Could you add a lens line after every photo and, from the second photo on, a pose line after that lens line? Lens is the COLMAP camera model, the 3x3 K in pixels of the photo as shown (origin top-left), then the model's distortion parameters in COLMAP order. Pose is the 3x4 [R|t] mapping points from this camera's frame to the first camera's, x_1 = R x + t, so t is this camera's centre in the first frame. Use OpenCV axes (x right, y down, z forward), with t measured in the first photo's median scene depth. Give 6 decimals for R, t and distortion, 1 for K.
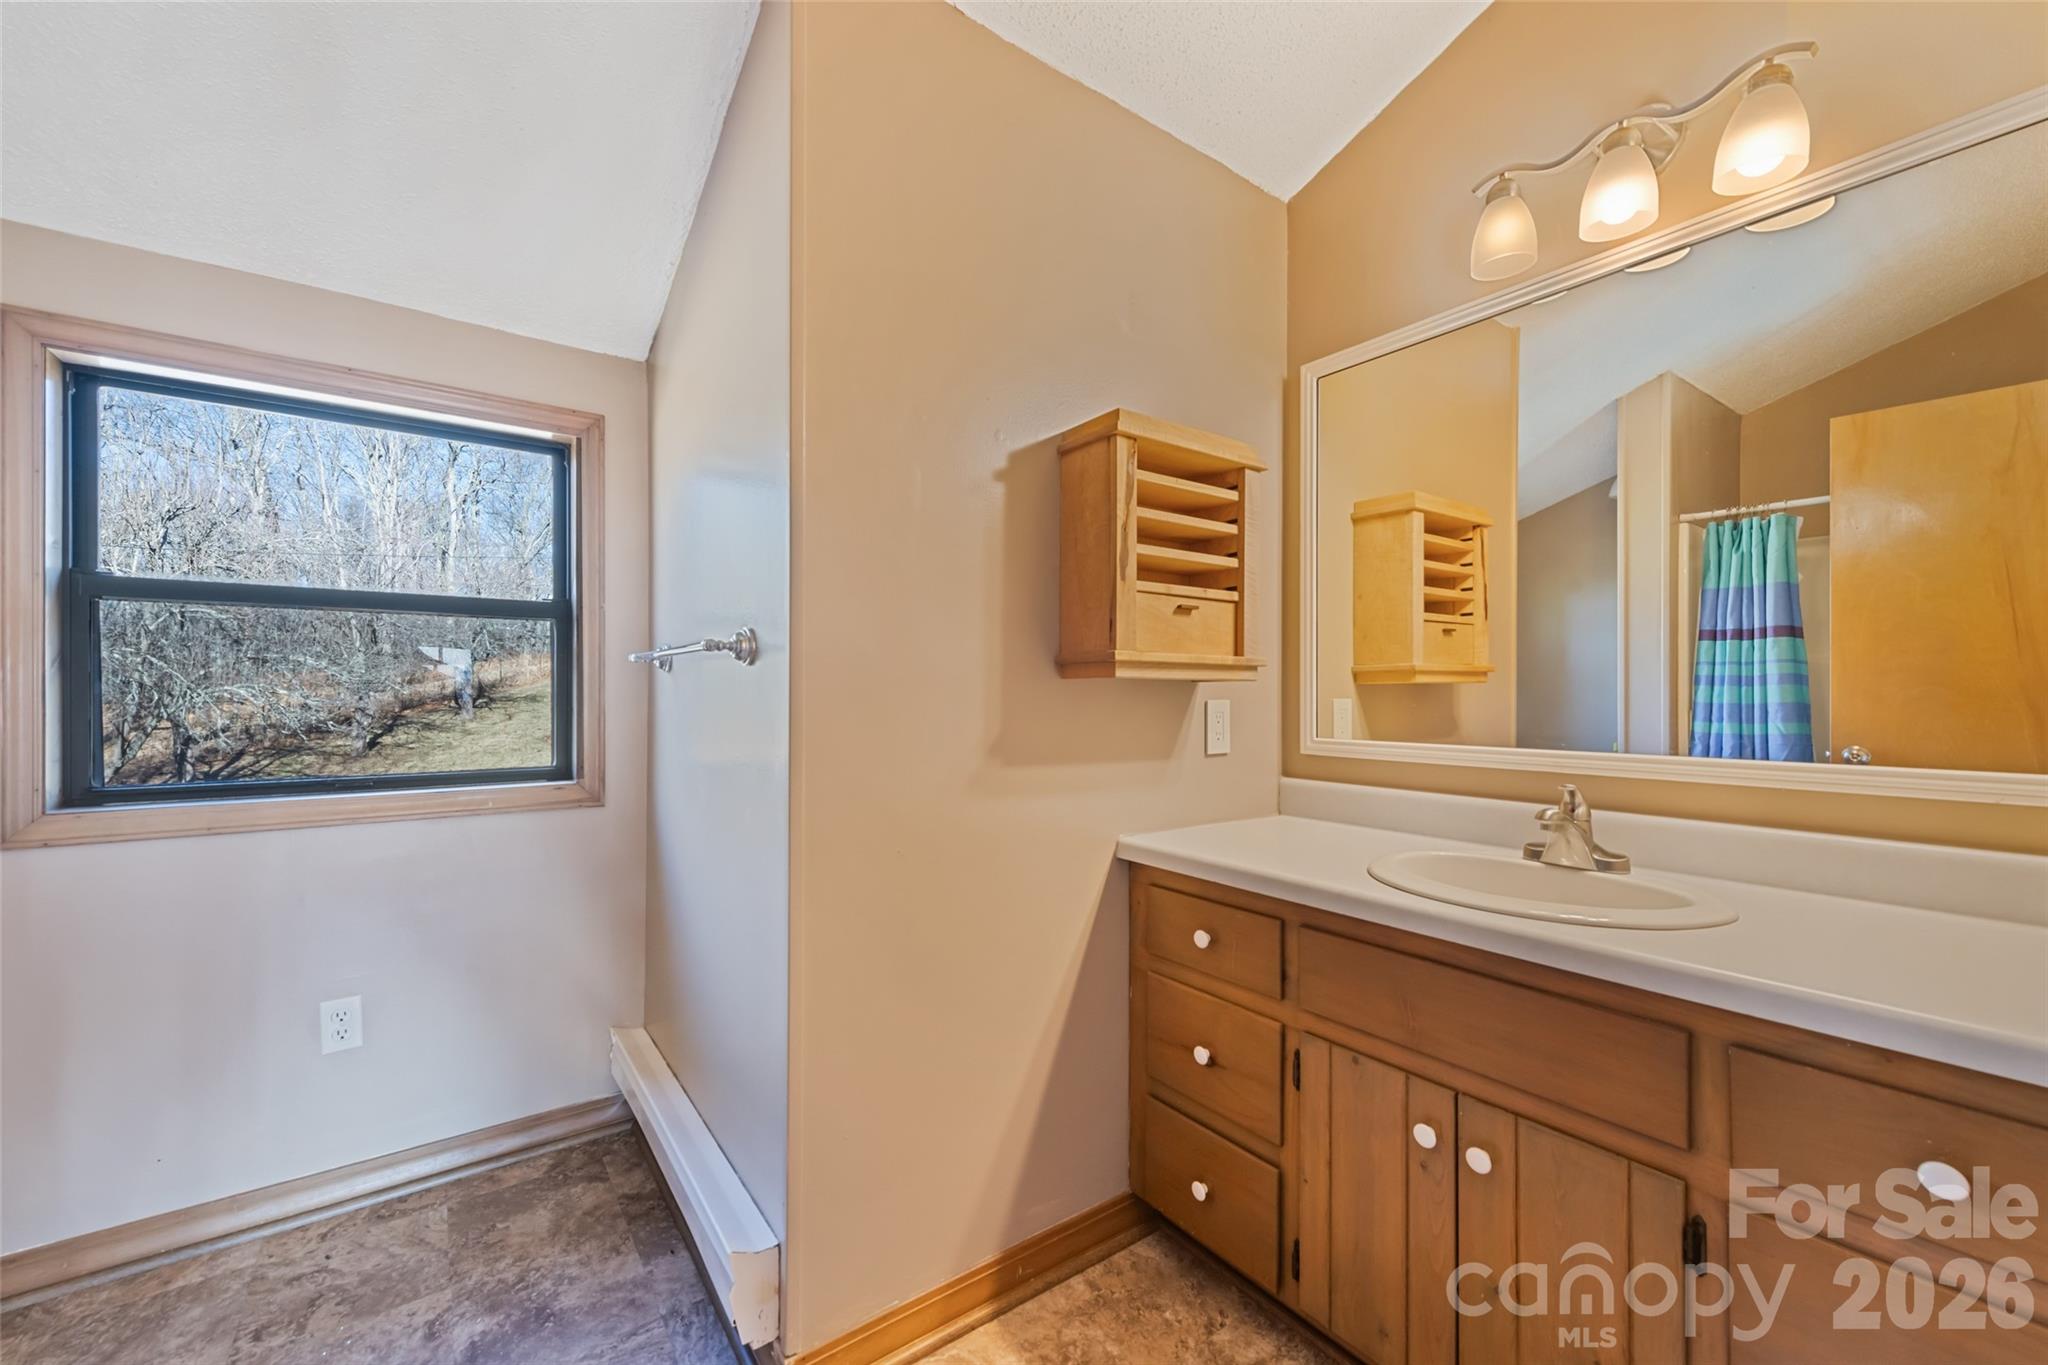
lens RADIAL K [[787.7, 0, 1024.0], [0, 787.7, 682.5], [0, 0, 1]] dist [-0.024368, -0.000039]
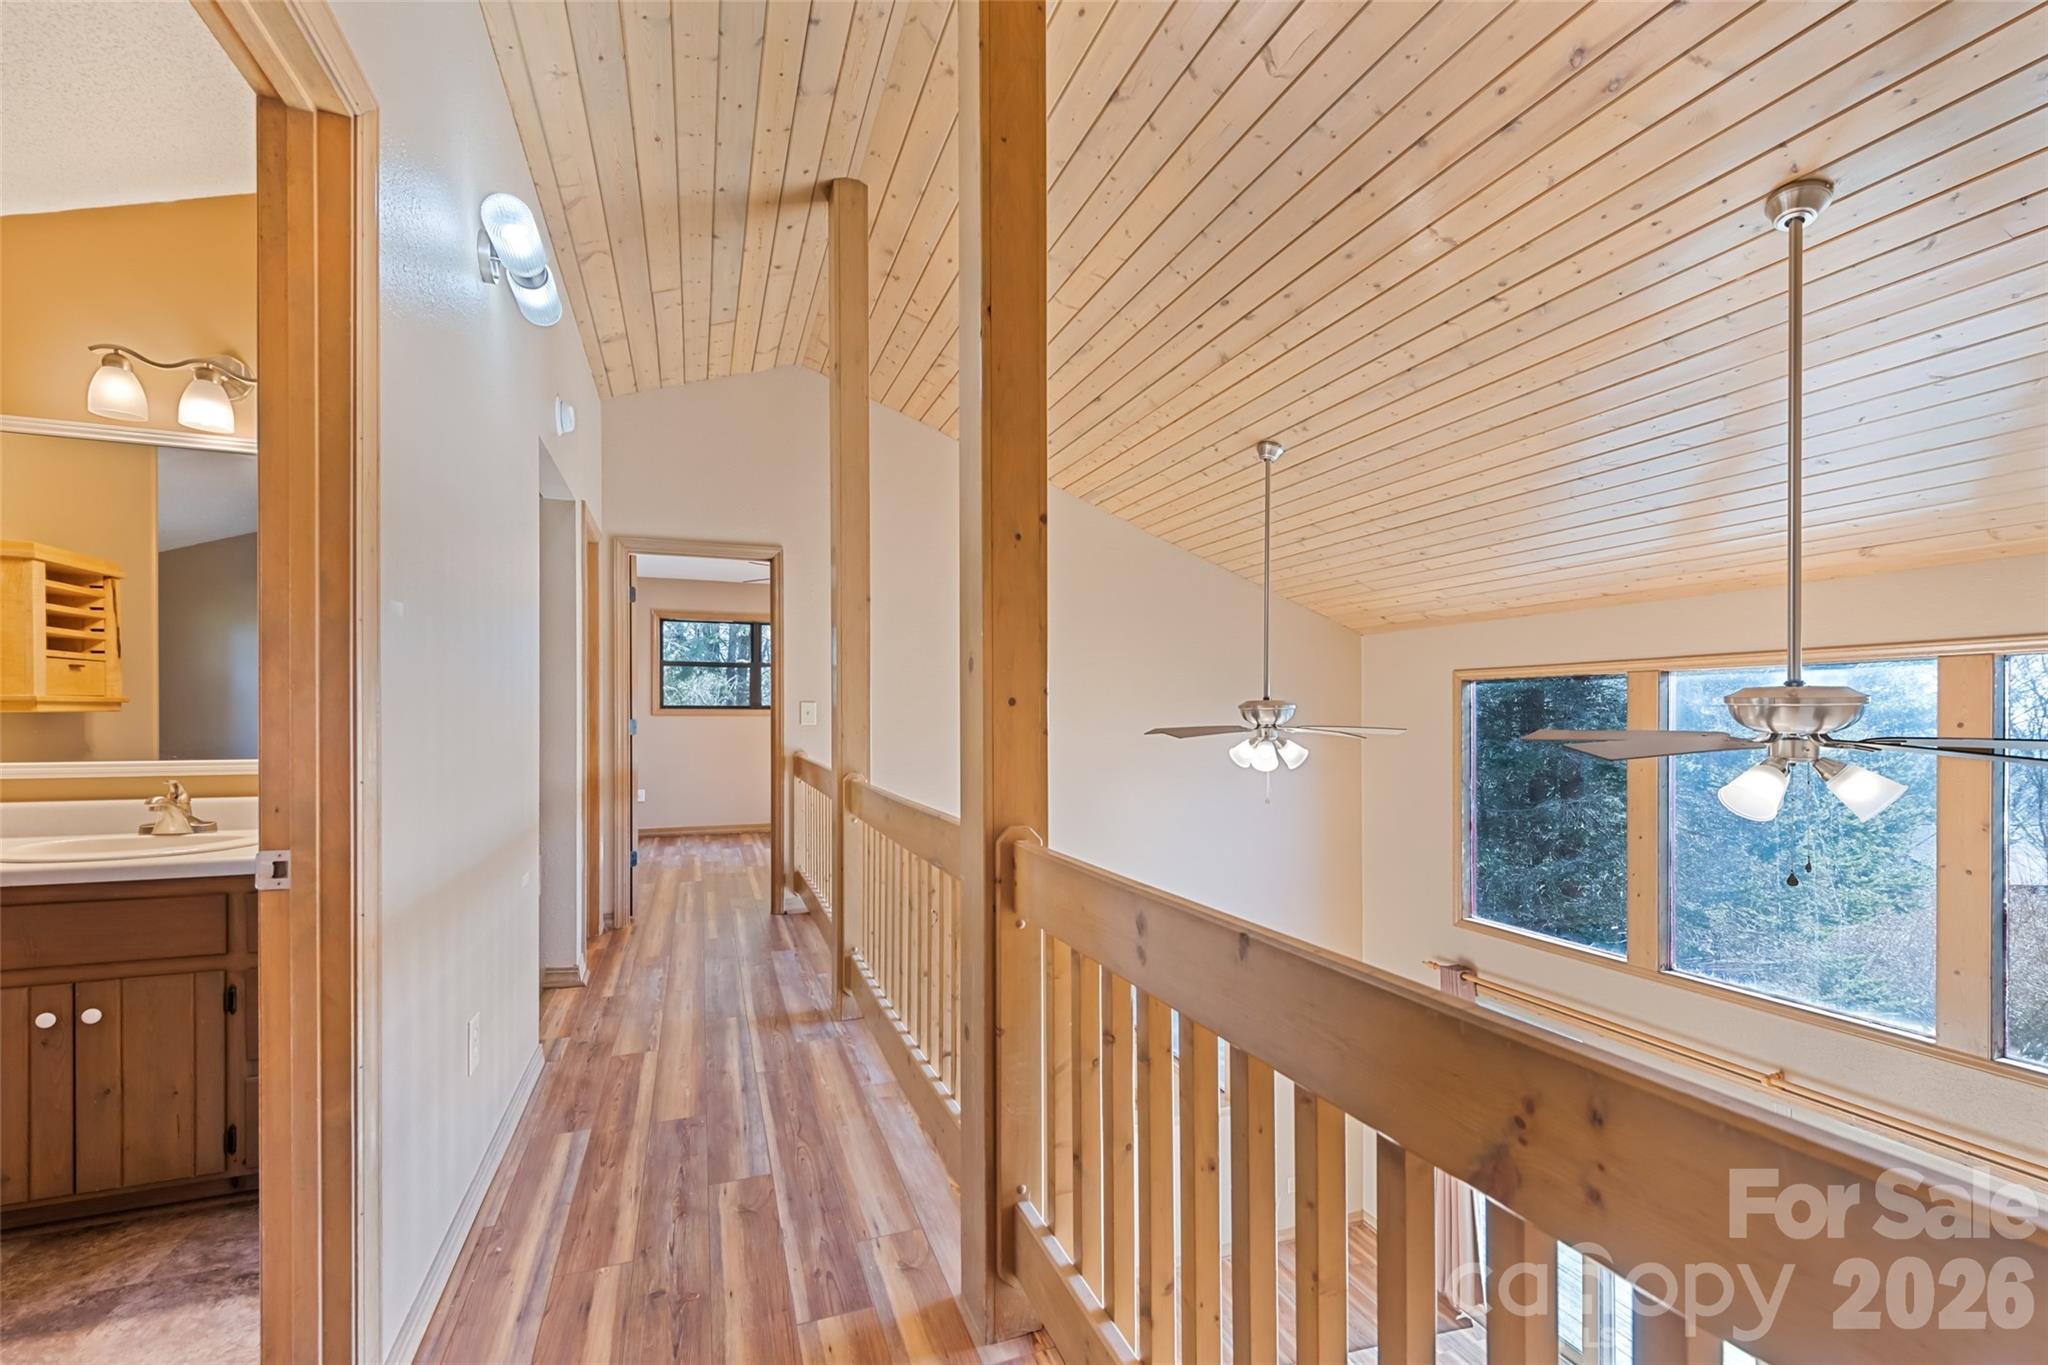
lens RADIAL K [[896.3, 0, 1022.8], [0, 896.3, 726.0], [0, 0, 1]] dist [0.000387, 0.000064]
pose [[0.280349, -0.013223, 0.959807, -0.346082], [-0.003286, 0.999886, 0.014735, -0.002821], [-0.959893, -0.007285, 0.280273, -0.734334]]
